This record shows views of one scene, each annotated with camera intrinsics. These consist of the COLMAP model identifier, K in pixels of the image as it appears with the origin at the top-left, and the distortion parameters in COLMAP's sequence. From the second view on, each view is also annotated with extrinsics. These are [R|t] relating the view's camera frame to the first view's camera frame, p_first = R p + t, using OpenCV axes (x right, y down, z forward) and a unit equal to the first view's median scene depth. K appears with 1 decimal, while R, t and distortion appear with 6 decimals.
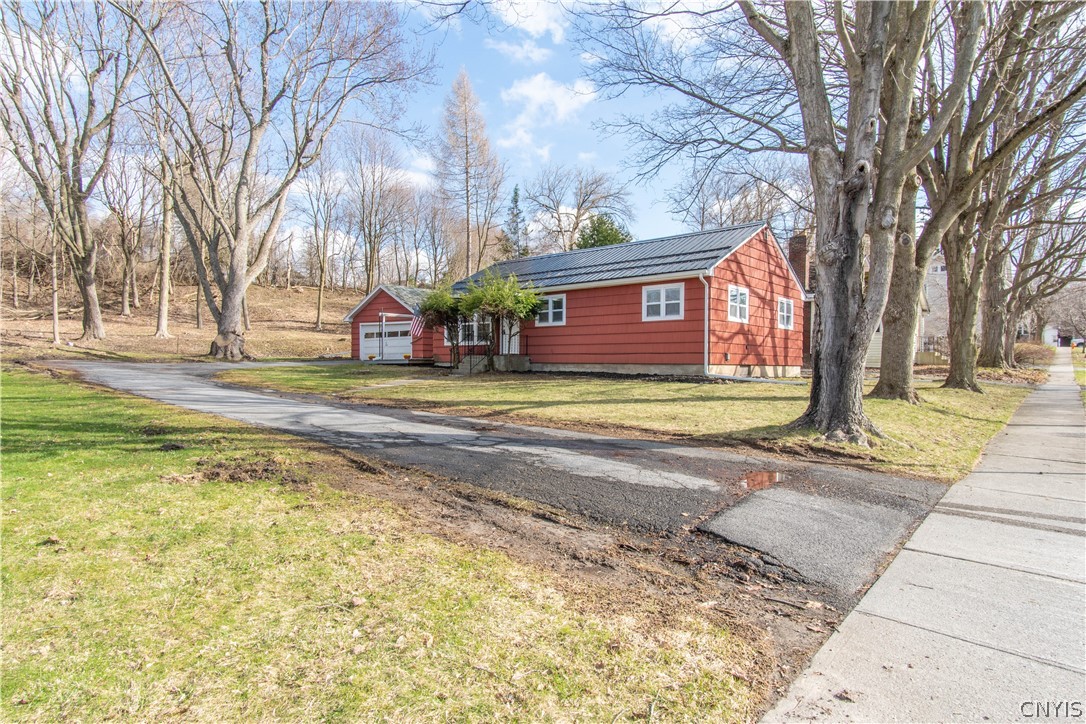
lens RADIAL K [[577.9, 0, 549.2], [0, 577.9, 364.2], [0, 0, 1]] dist [0.005789, -0.000330]
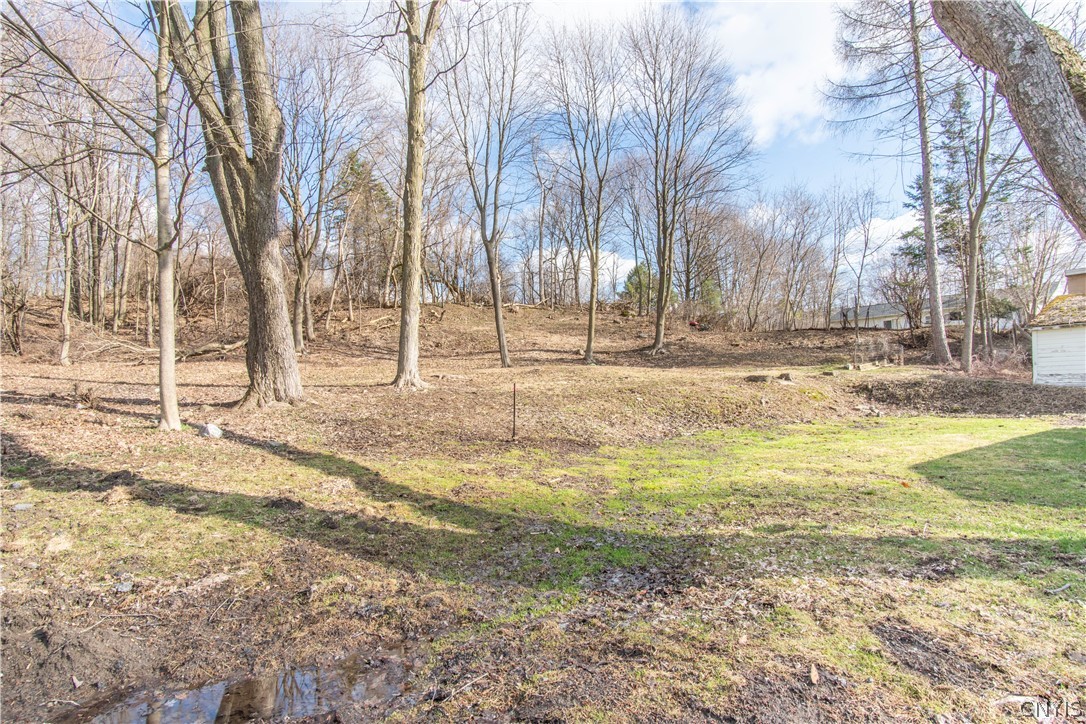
lens RADIAL K [[577.9, 0, 549.0], [0, 577.9, 358.2], [0, 0, 1]] dist [0.005789, -0.000330]
pose [[0.983046, -0.040301, -0.178876, -0.610781], [0.028348, 0.997222, -0.068886, -0.045214], [0.181156, 0.062647, 0.981457, 0.749409]]
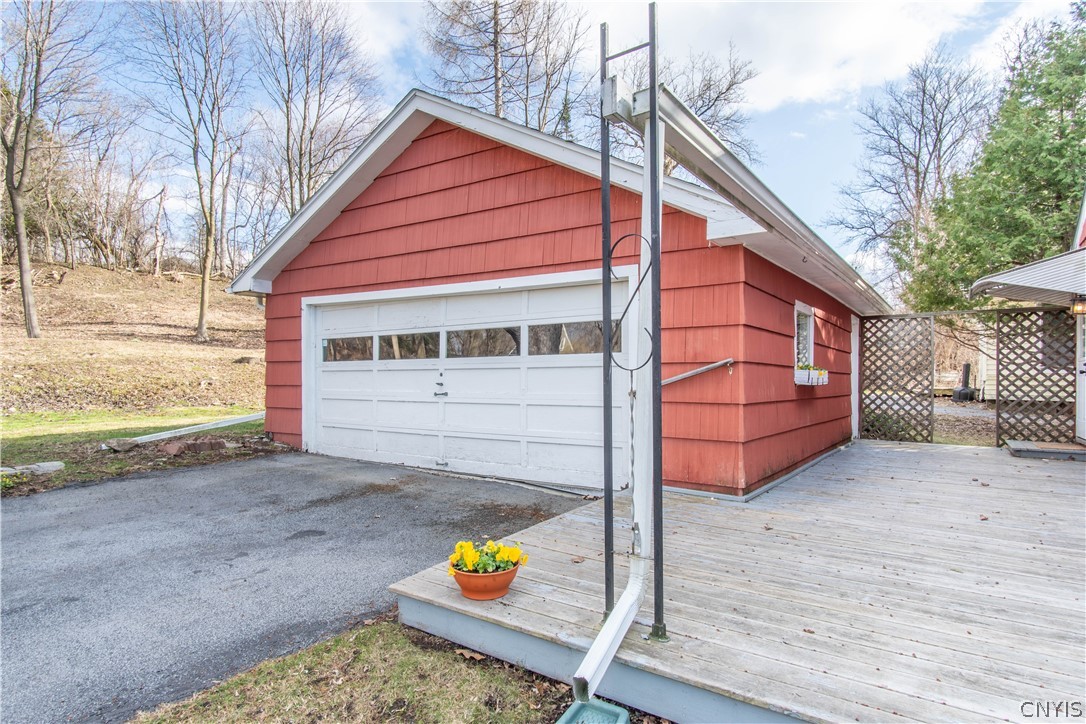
lens RADIAL K [[577.9, 0, 546.9], [0, 577.9, 379.7], [0, 0, 1]] dist [0.005789, -0.000330]
pose [[0.992411, -0.001268, 0.122958, -0.260968], [0.001717, 0.999992, -0.003546, -0.036586], [-0.122952, 0.003731, 0.992406, 0.762106]]
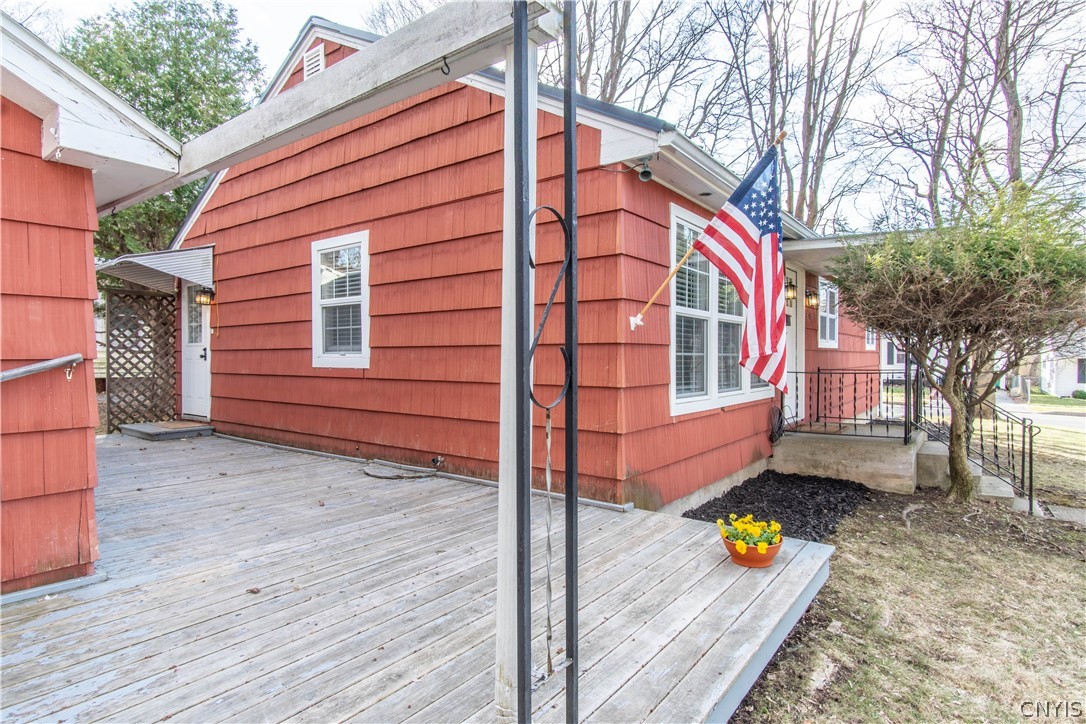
lens RADIAL K [[577.9, 0, 541.8], [0, 577.9, 360.9], [0, 0, 1]] dist [0.005789, -0.000330]
pose [[-0.079337, -0.017601, 0.996692, -0.289477], [0.000114, 0.999844, 0.017666, -0.042560], [-0.996848, 0.001515, -0.079322, 0.834468]]
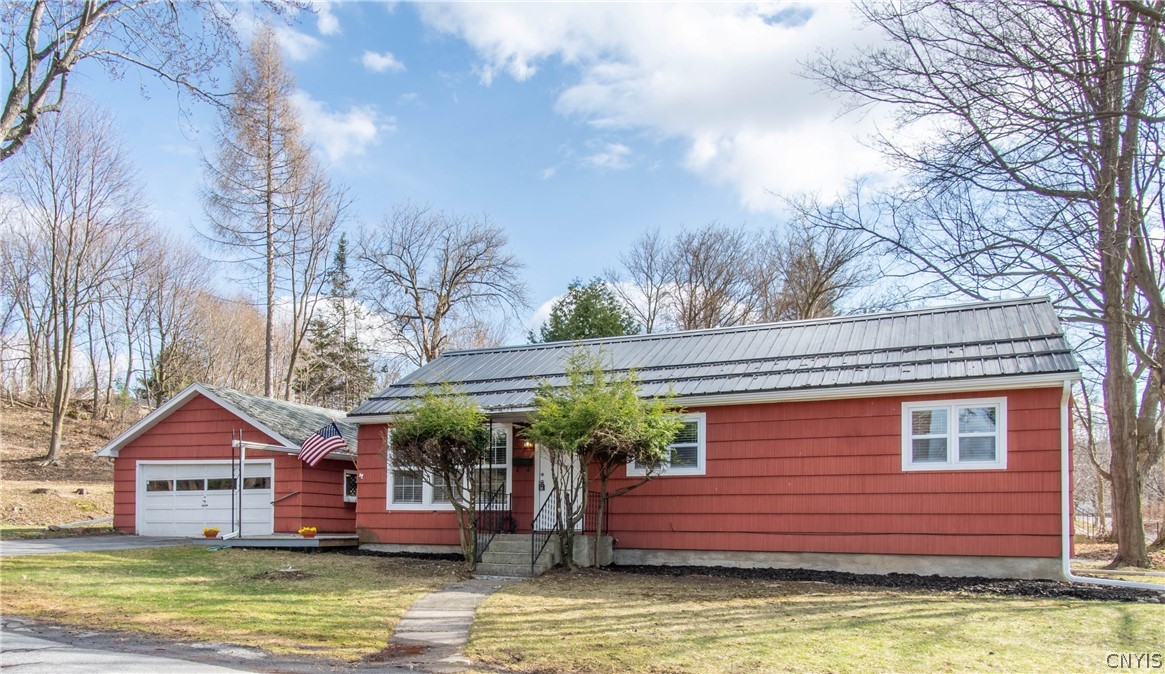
lens RADIAL K [[842.1, 0, 509.1], [0, 842.1, 514.9], [0, 0, 1]] dist [0.006624, -0.002425]
pose [[0.963664, 0.006183, 0.267046, -0.215545], [-0.001863, 0.999863, -0.016427, -0.013106], [-0.267112, 0.015333, 0.963544, 0.218263]]
